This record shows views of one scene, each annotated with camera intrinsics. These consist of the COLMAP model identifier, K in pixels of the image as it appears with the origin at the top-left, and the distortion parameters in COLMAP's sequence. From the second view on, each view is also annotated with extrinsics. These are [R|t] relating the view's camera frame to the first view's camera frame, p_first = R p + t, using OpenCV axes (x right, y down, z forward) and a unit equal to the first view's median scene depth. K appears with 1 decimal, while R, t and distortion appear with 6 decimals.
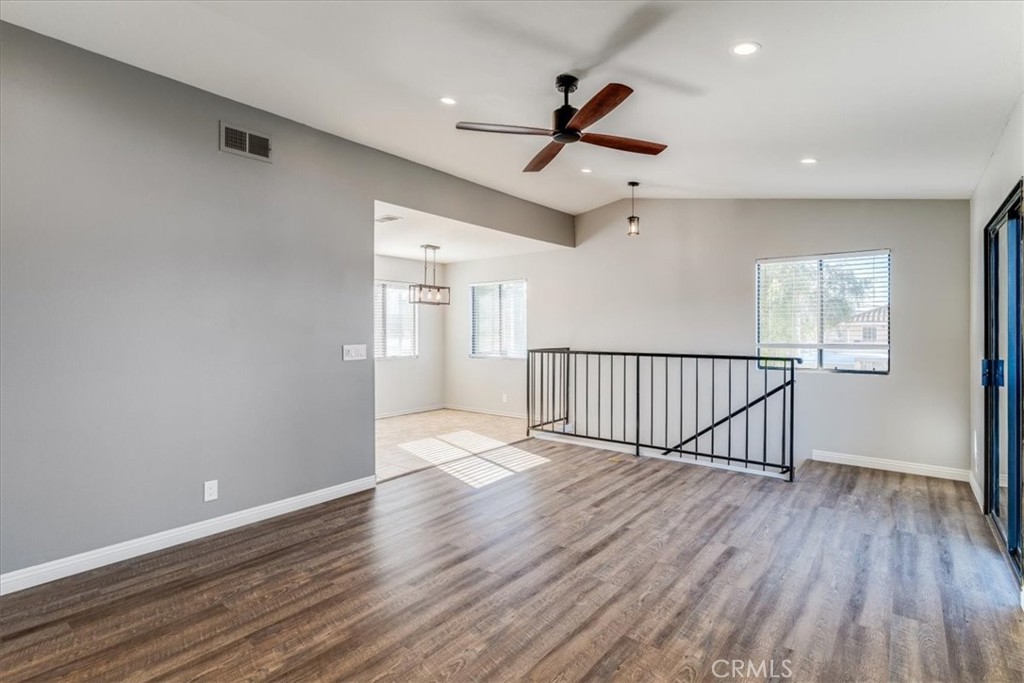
lens RADIAL K [[515.5, 0, 512.1], [0, 515.5, 340.3], [0, 0, 1]] dist [-0.010169, 0.002296]
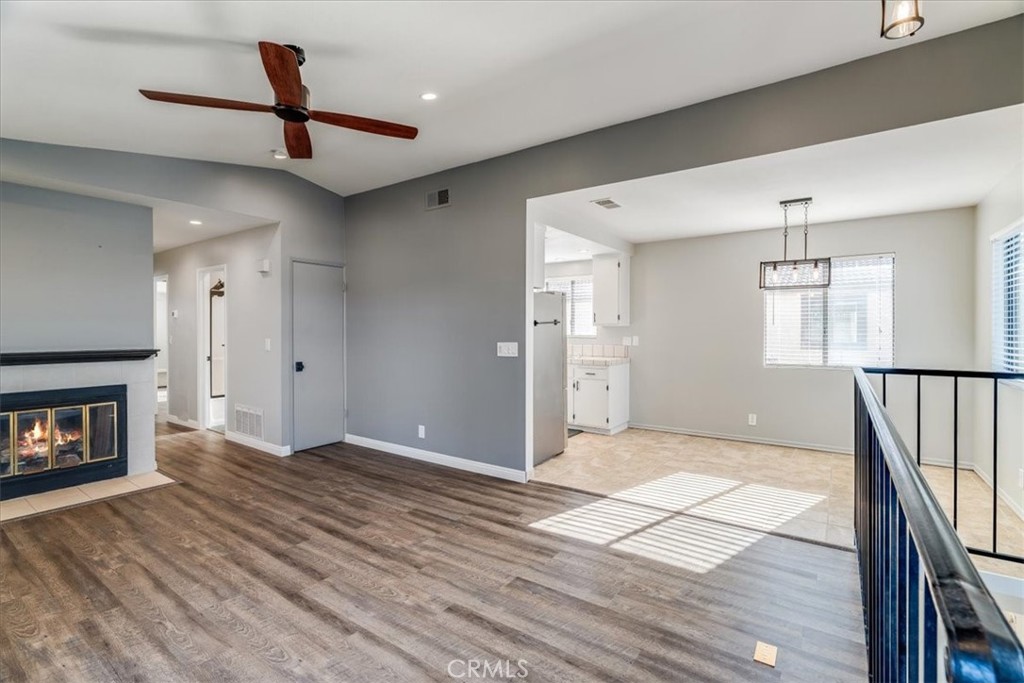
lens RADIAL K [[466.0, 0, 511.4], [0, 466.0, 340.2], [0, 0, 1]] dist [-0.005012, 0.001552]
pose [[0.037622, 0.021369, -0.999064, 0.732665], [-0.014910, 0.999672, 0.020821, -0.018154], [0.999181, 0.014112, 0.037928, 1.060961]]
